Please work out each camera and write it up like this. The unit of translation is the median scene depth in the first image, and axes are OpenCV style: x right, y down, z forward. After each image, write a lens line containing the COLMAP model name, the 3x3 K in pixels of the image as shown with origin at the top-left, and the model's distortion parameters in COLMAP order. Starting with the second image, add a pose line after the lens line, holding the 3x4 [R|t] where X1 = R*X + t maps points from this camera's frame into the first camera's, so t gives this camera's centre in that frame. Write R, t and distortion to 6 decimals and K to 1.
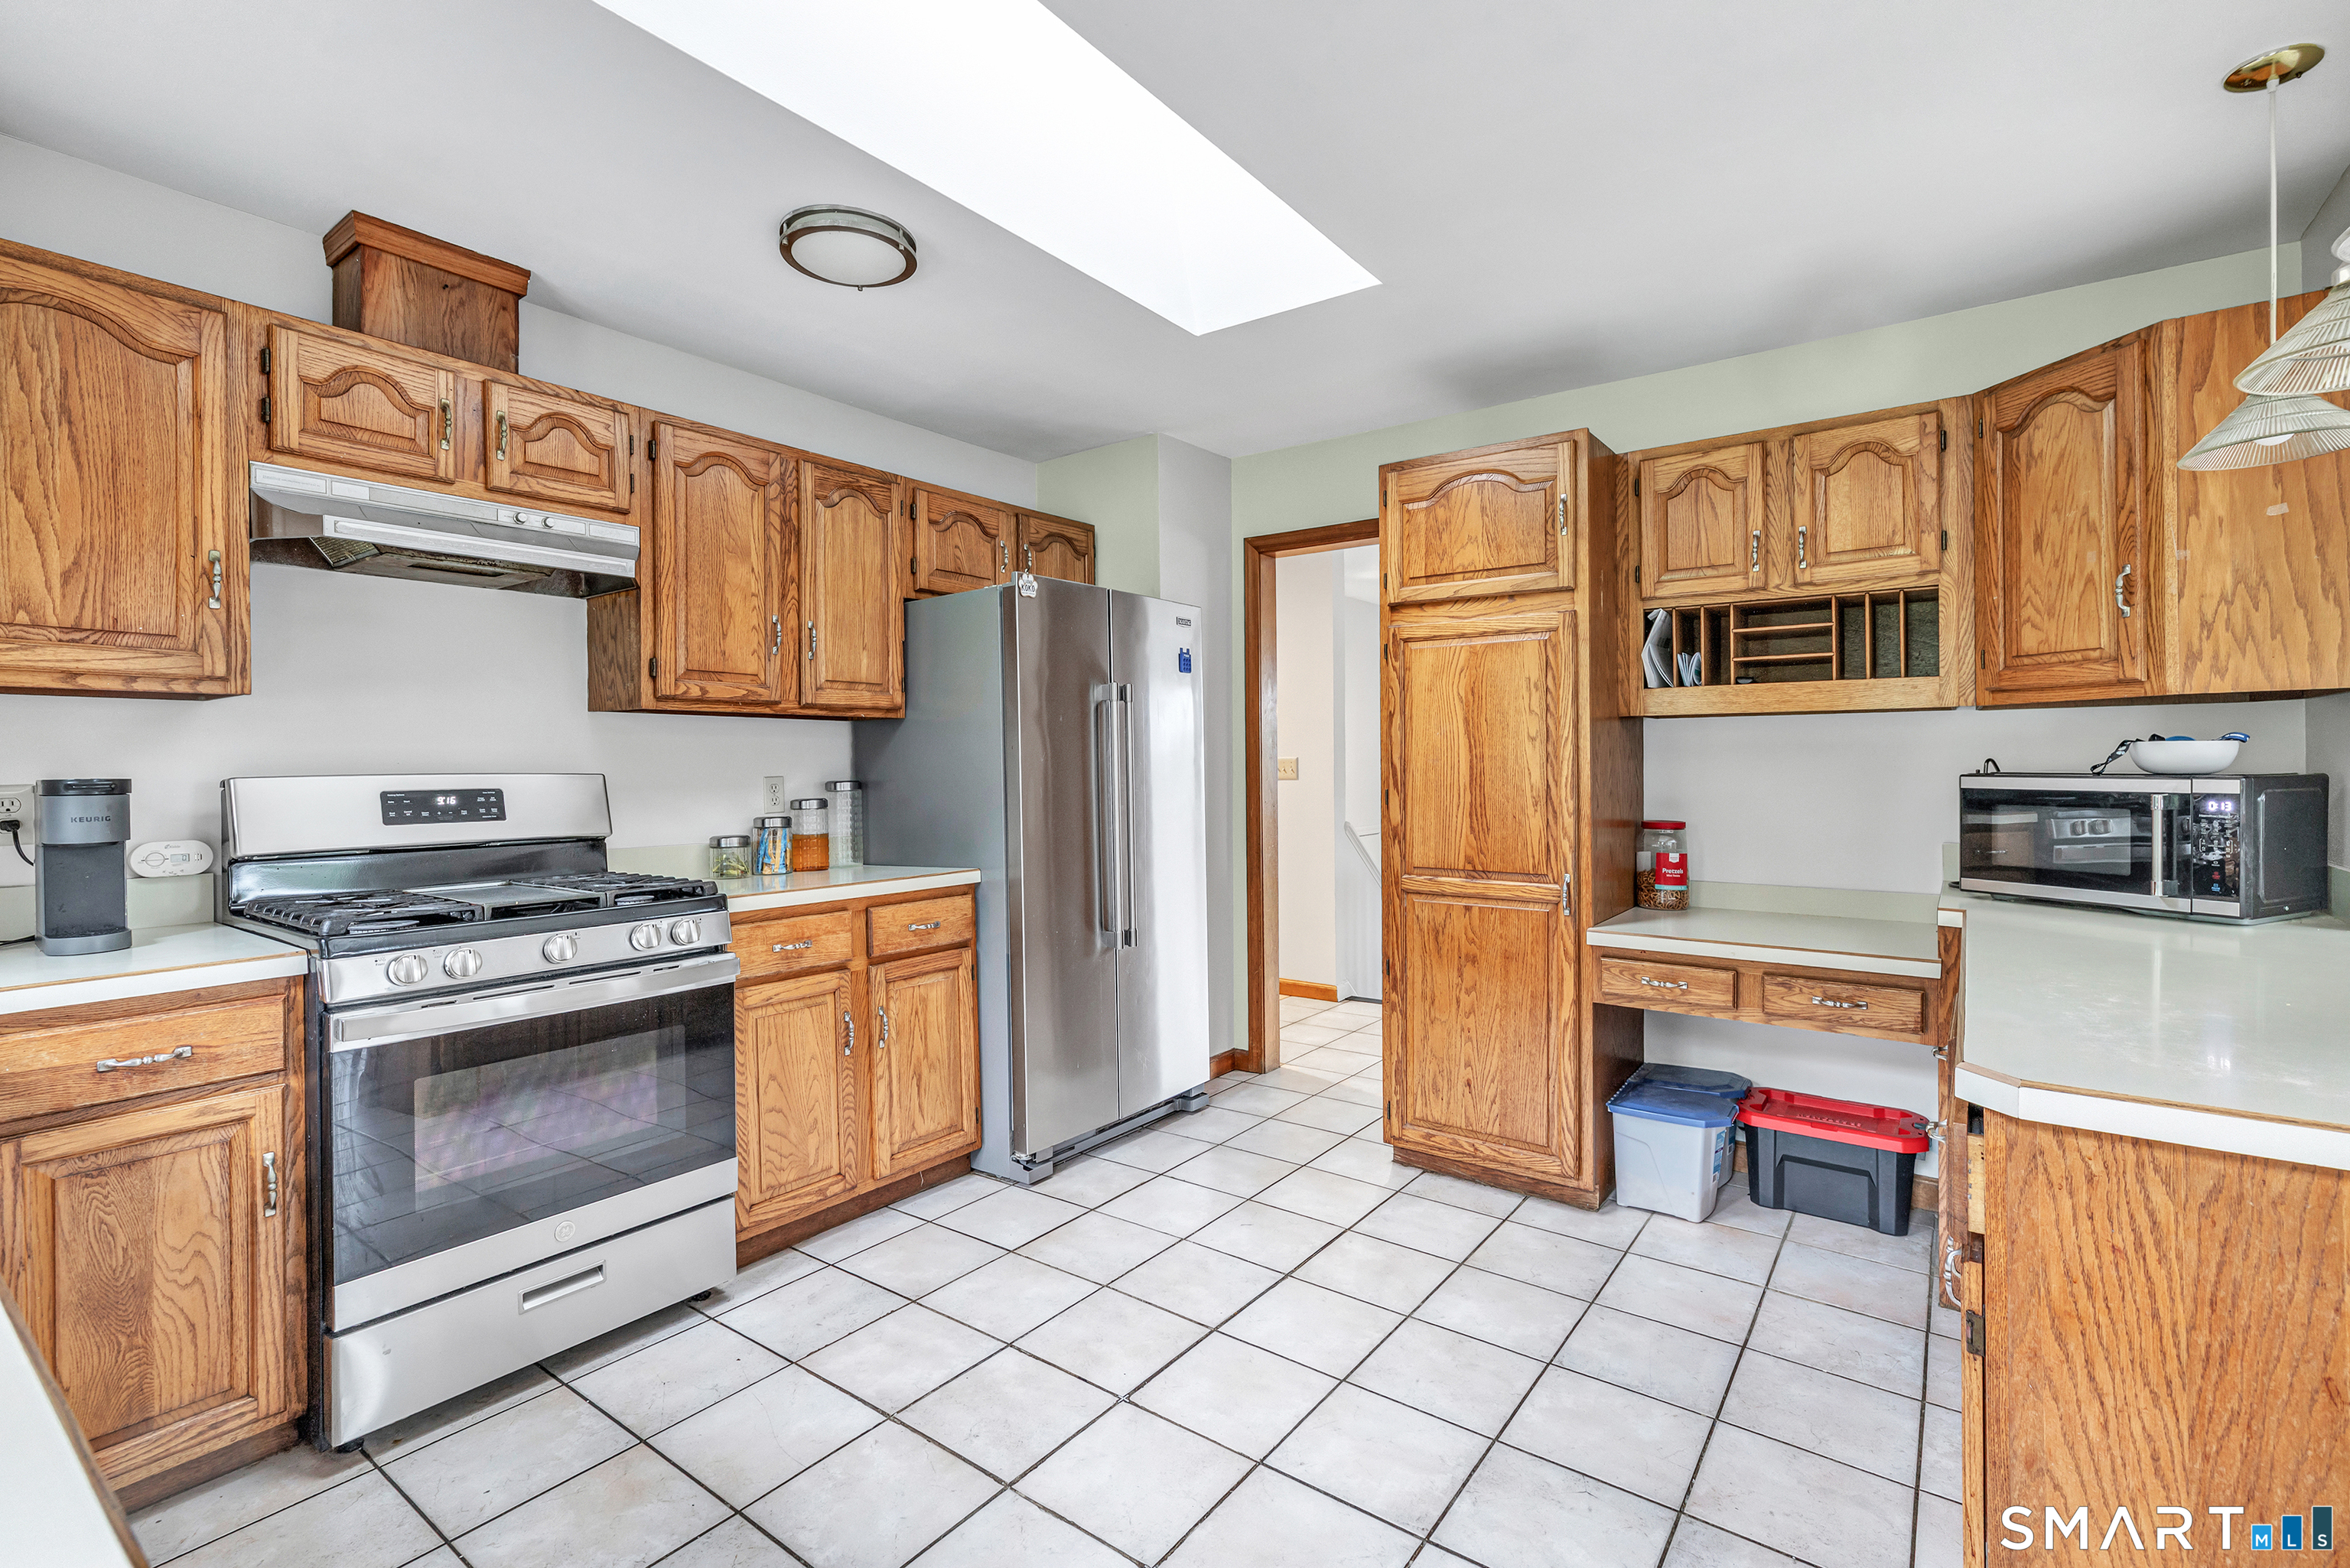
lens RADIAL K [[1078.9, 0, 1190.1], [0, 1078.9, 771.6], [0, 0, 1]] dist [-0.006048, 0.004378]
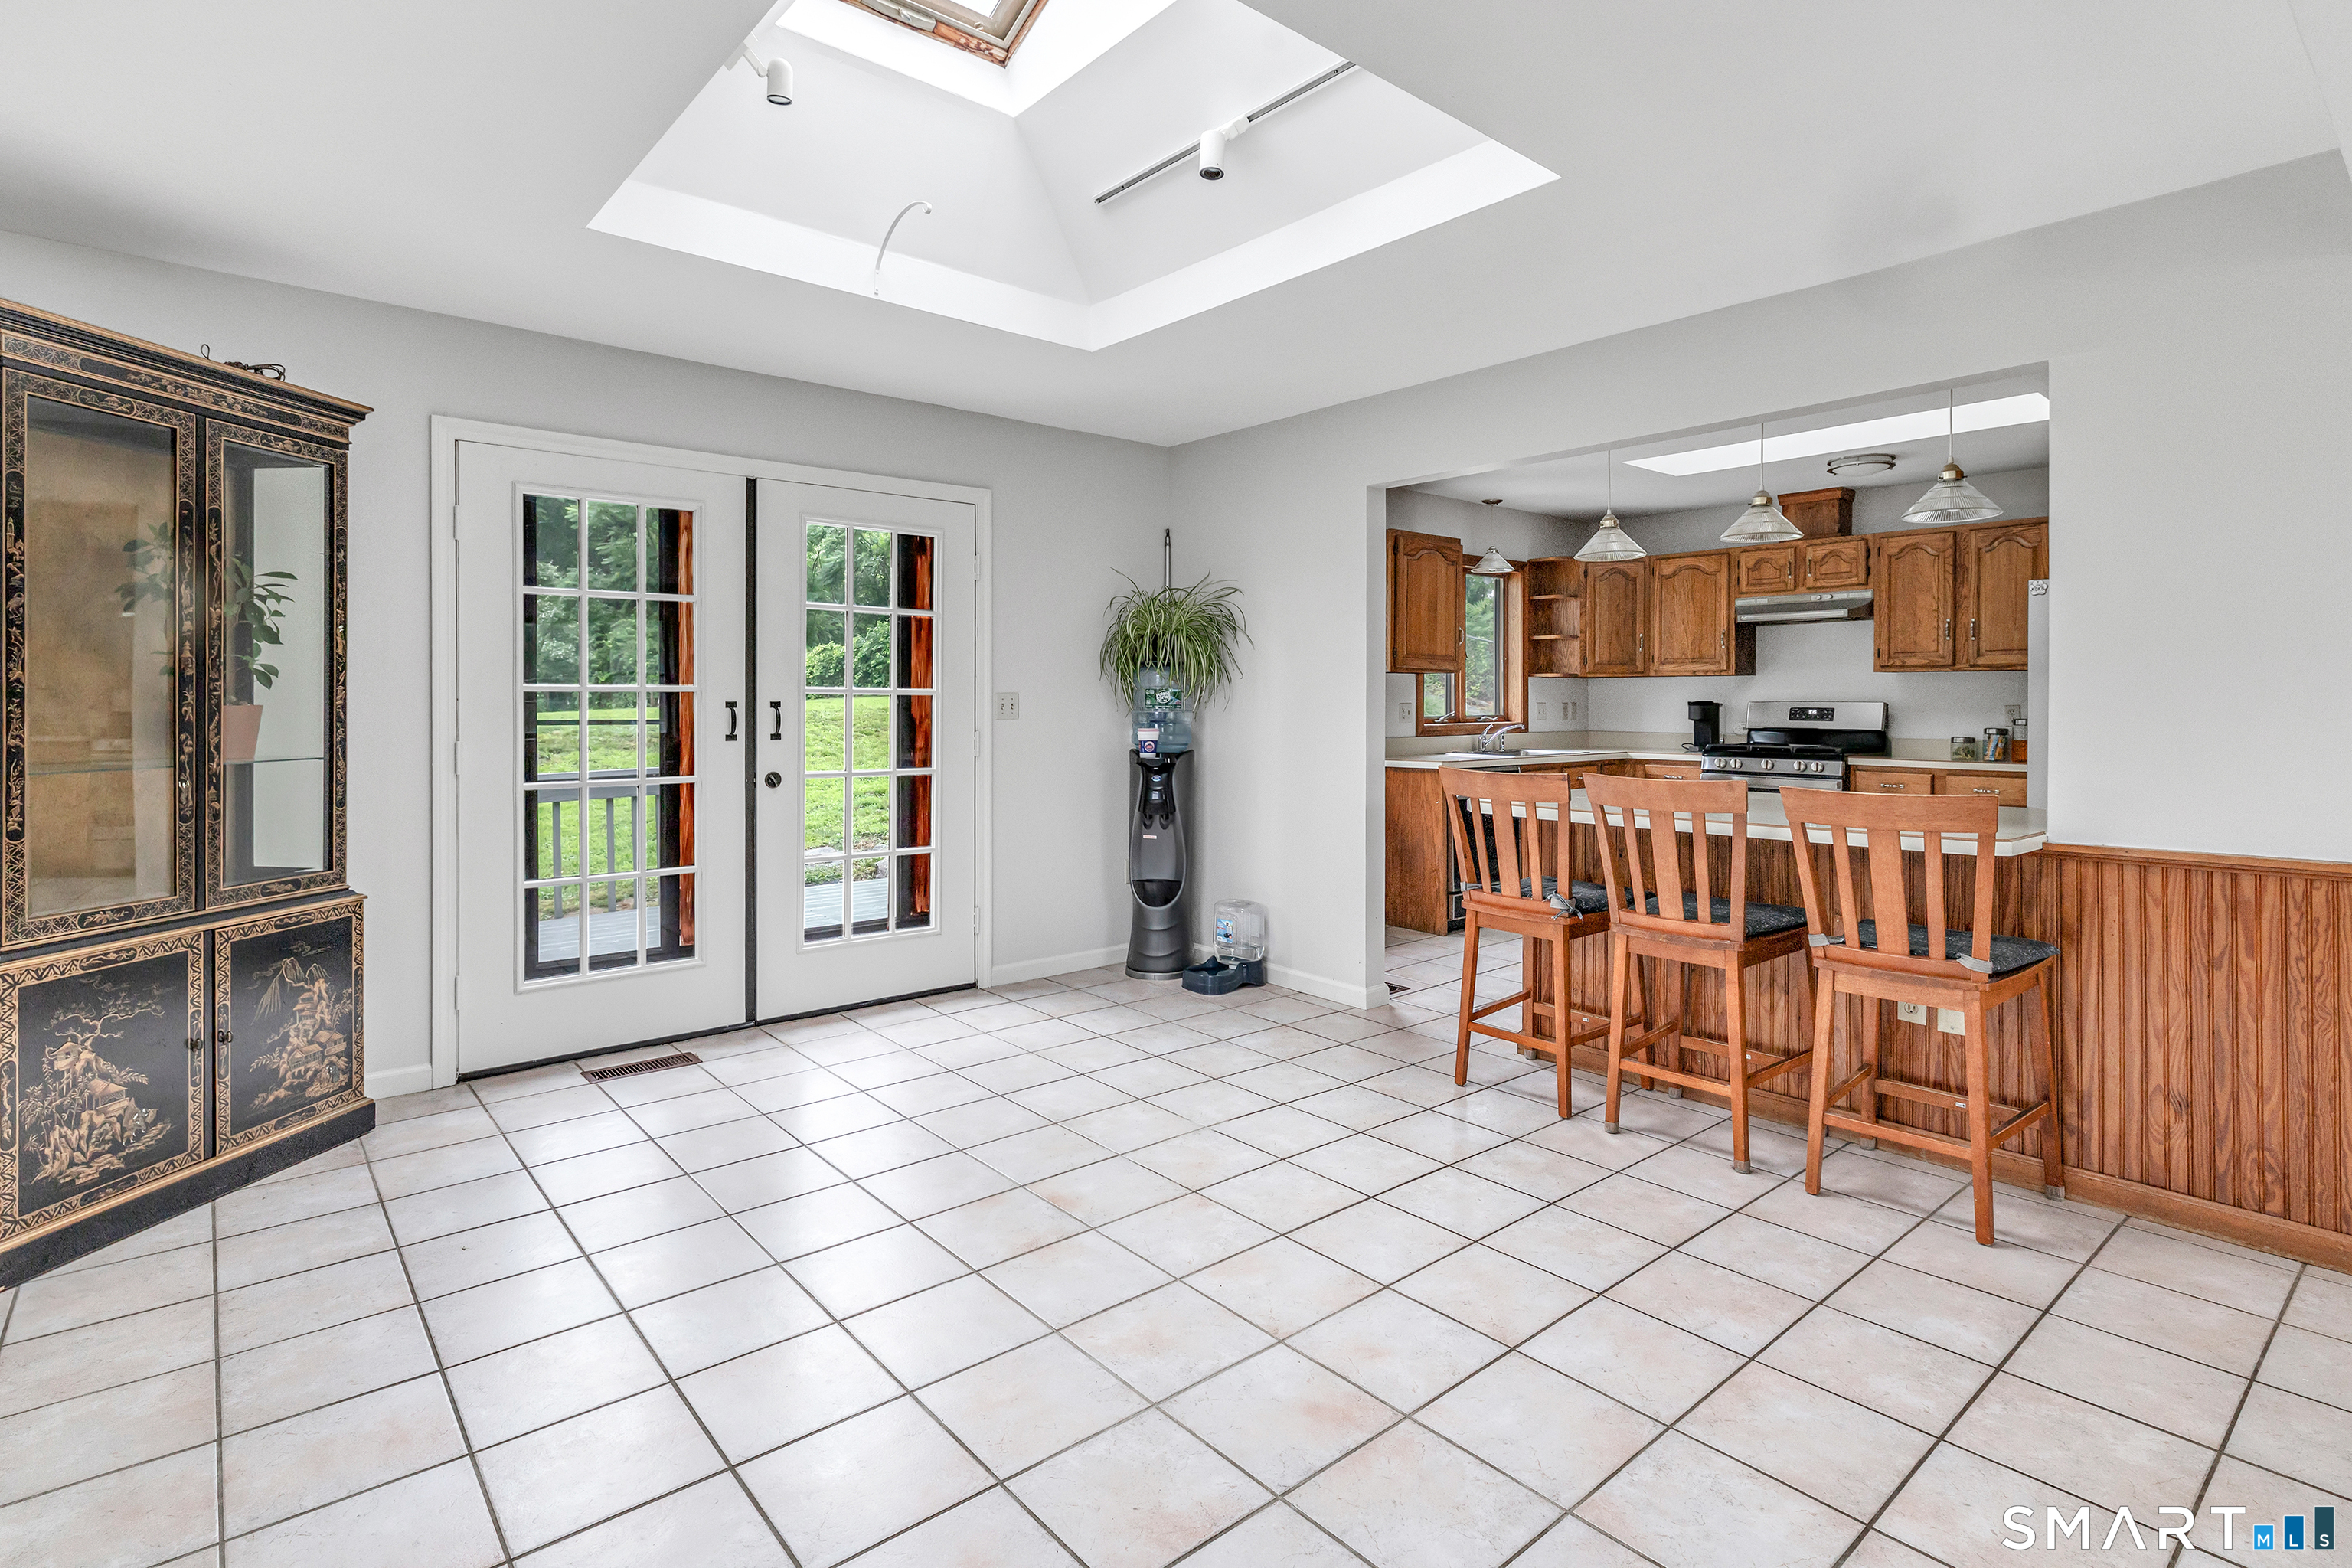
lens RADIAL K [[1130.4, 0, 1282.9], [0, 1130.4, 708.6], [0, 0, 1]] dist [-0.010590, -0.000709]
pose [[-0.170648, 0.013148, -0.985244, 1.825809], [-0.008315, 0.999856, 0.014783, -0.008040], [0.985297, 0.010715, -0.170514, 0.200695]]
